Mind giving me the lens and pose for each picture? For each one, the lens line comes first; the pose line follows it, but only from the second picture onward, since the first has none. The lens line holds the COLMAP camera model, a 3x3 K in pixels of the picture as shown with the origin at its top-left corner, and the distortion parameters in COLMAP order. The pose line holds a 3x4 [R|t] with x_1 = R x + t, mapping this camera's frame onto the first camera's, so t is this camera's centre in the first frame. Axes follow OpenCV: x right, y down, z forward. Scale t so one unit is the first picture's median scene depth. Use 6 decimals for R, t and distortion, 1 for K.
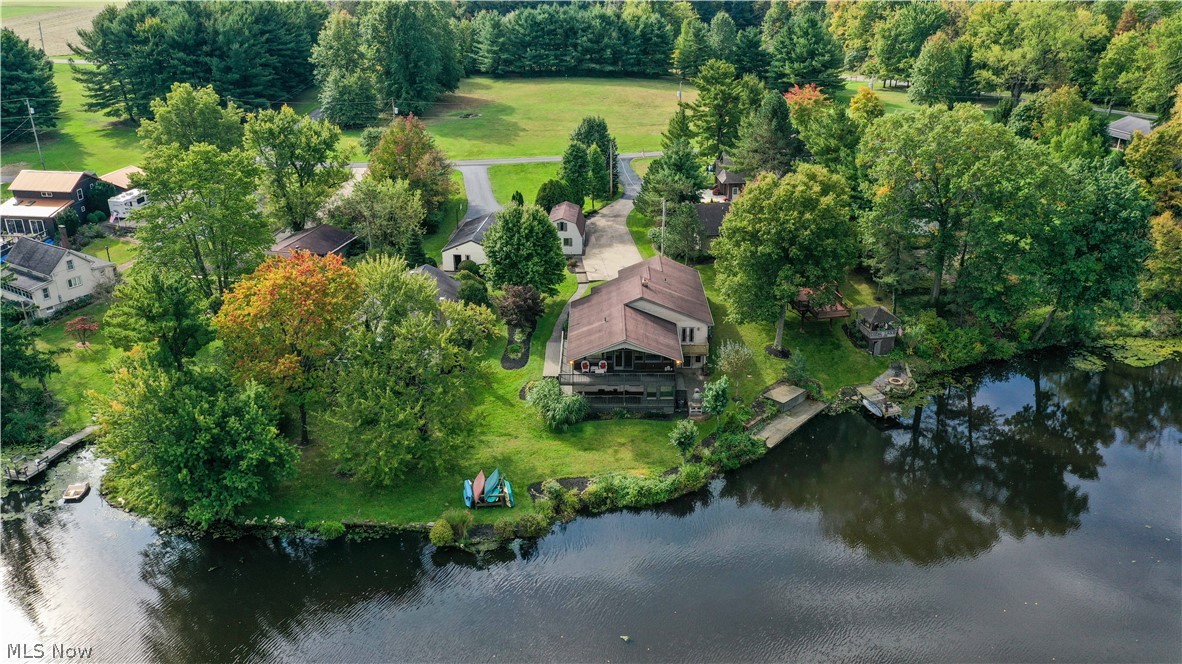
lens RADIAL K [[949.7, 0, 598.4], [0, 949.7, 334.3], [0, 0, 1]] dist [-0.013036, 0.000118]
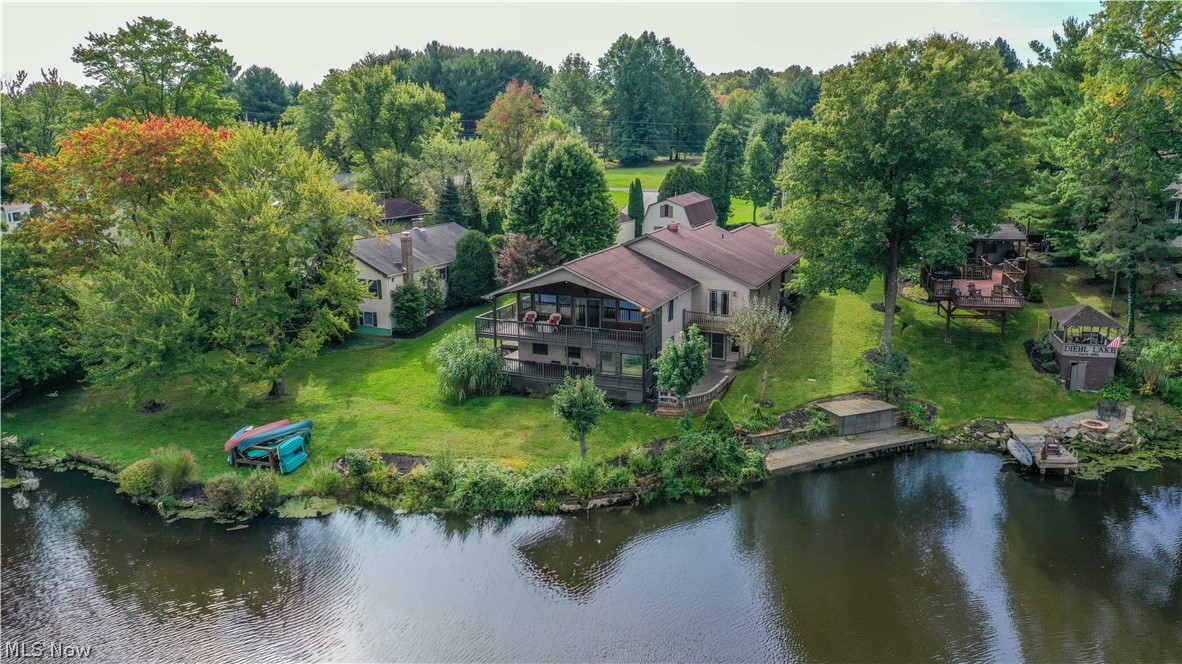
lens RADIAL K [[949.7, 0, 584.9], [0, 949.7, 328.9], [0, 0, 1]] dist [-0.013036, 0.000118]
pose [[0.913803, 0.087509, -0.396618, 0.258184], [-0.157278, 0.976568, -0.146898, 0.120671], [0.374470, 0.196615, 0.906154, 0.395704]]
